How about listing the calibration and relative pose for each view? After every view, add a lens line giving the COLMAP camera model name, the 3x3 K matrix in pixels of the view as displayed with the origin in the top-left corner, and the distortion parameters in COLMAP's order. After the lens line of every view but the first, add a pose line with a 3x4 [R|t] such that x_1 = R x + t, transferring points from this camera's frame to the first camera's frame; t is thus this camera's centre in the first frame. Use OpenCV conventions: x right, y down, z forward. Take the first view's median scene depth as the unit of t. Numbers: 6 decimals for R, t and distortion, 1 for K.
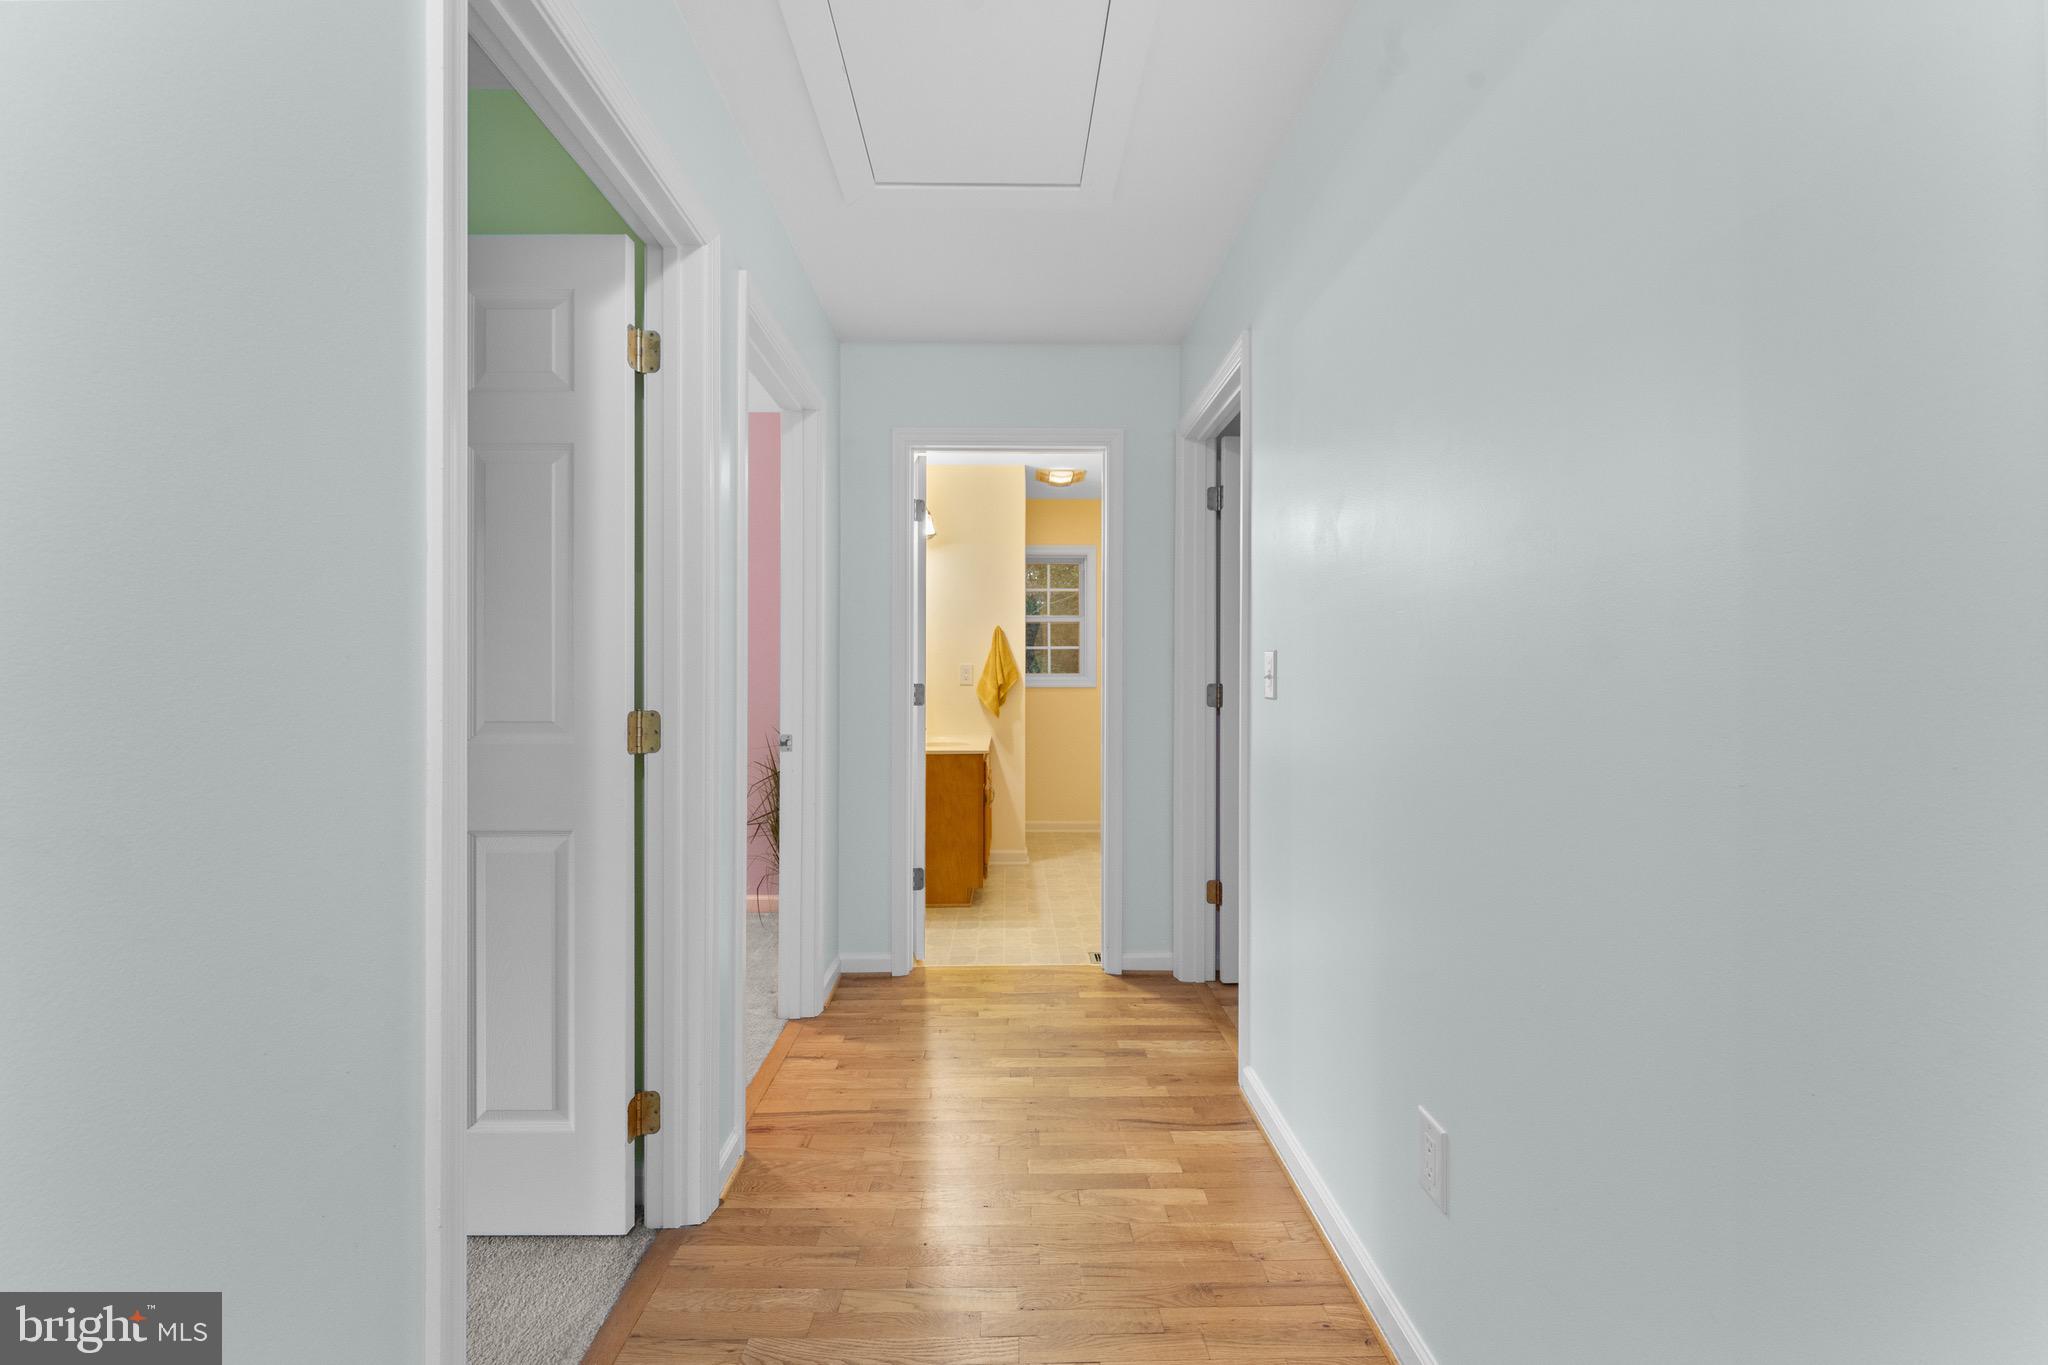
lens RADIAL K [[841.3, 0, 1025.5], [0, 841.3, 682.4], [0, 0, 1]] dist [0.001566, -0.001881]
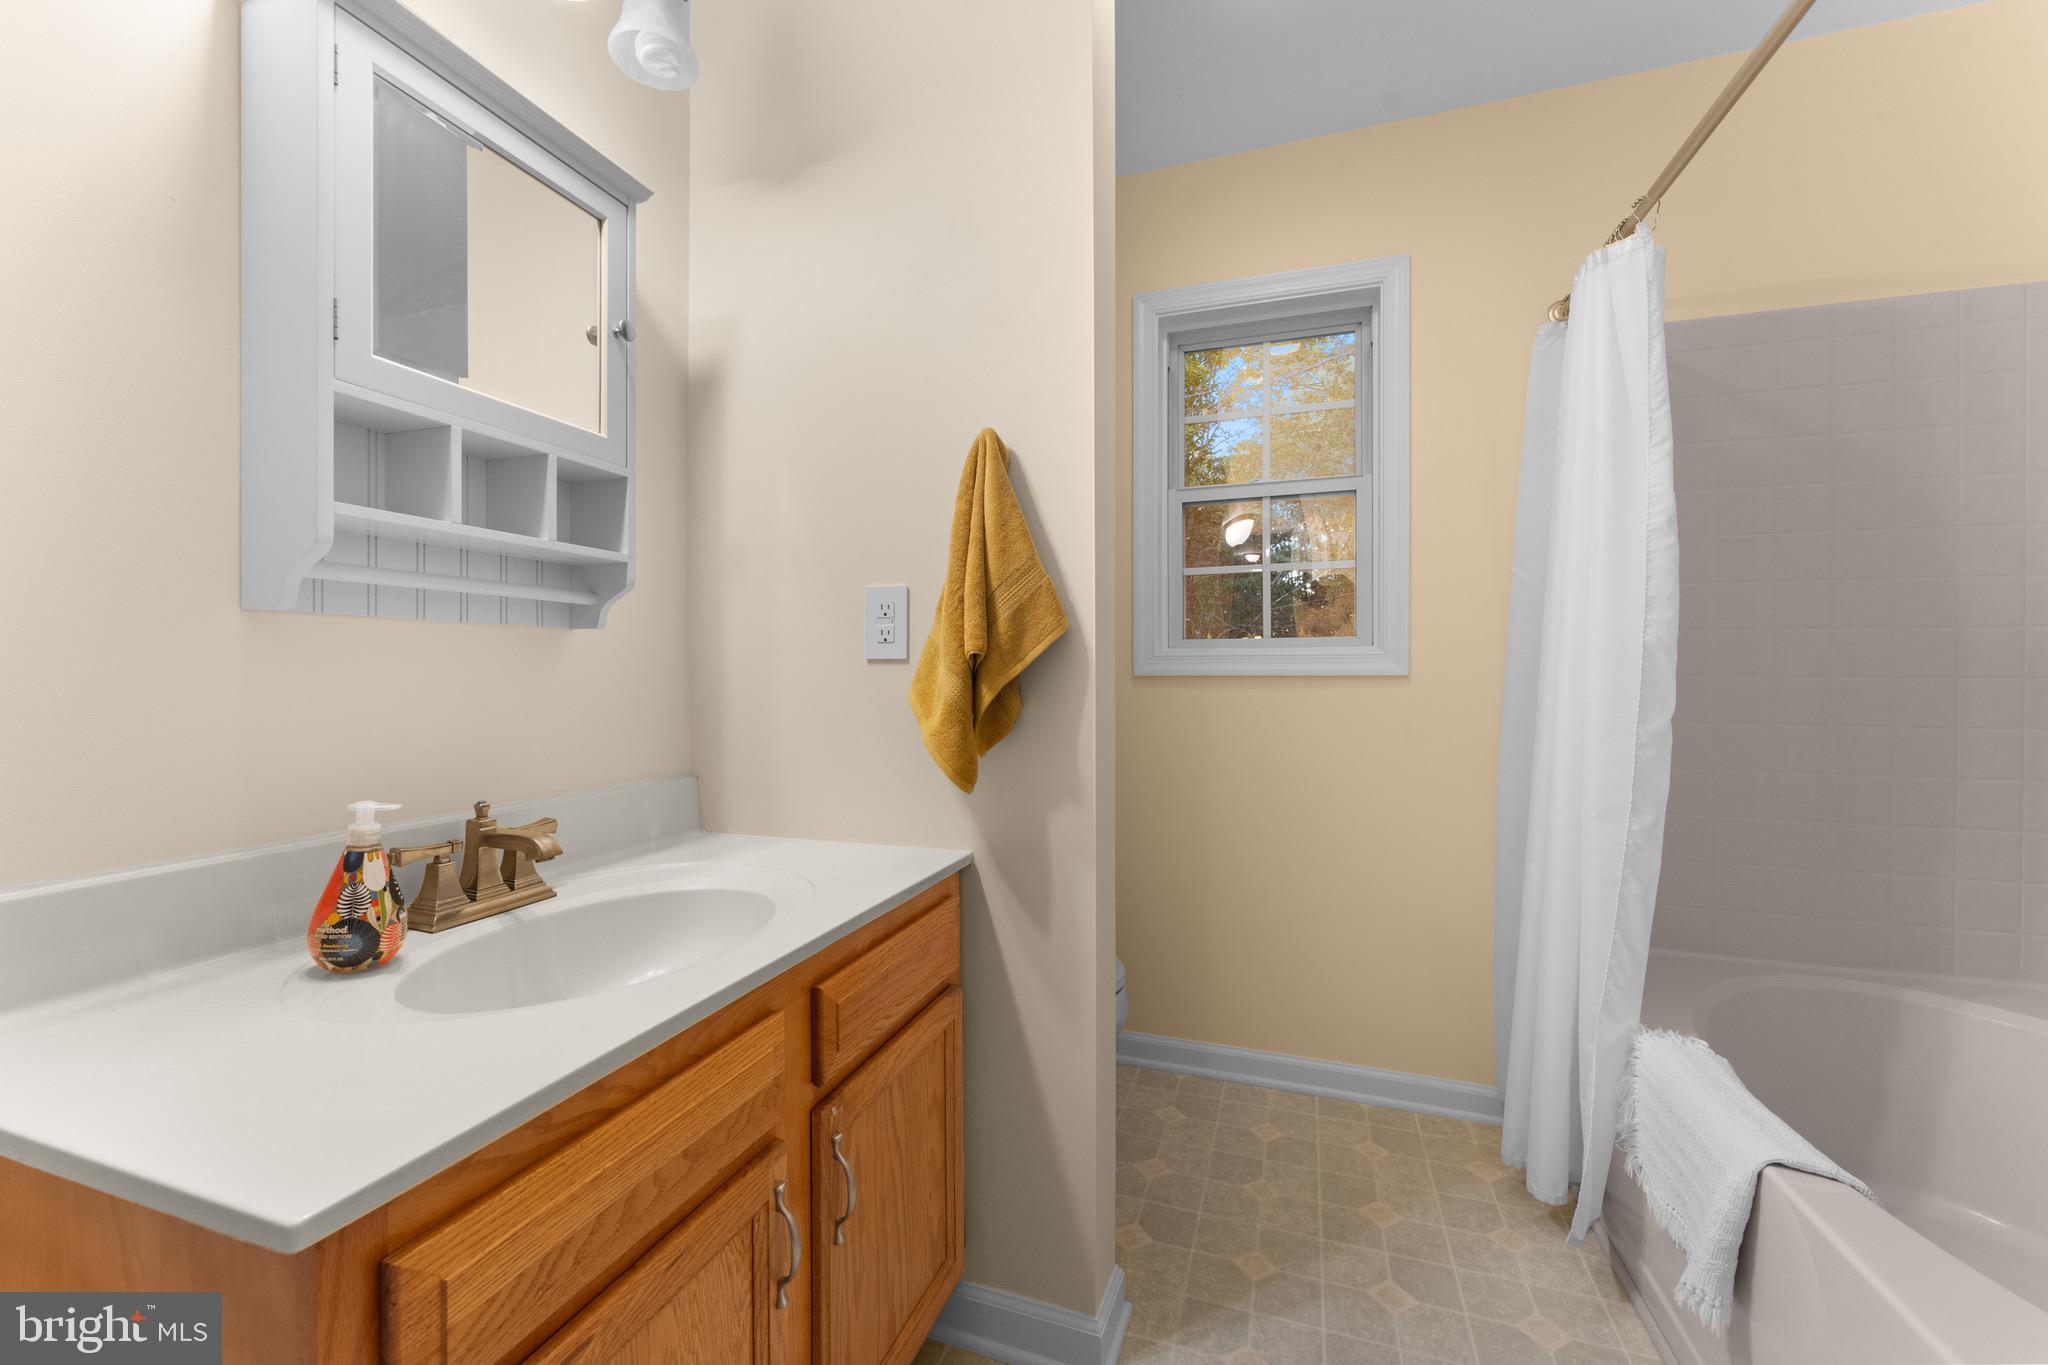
lens RADIAL K [[841.3, 0, 1014.1], [0, 841.3, 690.3], [0, 0, 1]] dist [0.001566, -0.001881]
pose [[0.938599, 0.008745, -0.344899, 0.062224], [-0.006026, 0.999942, 0.008955, 0.010080], [0.344957, -0.006327, 0.938597, 0.755378]]
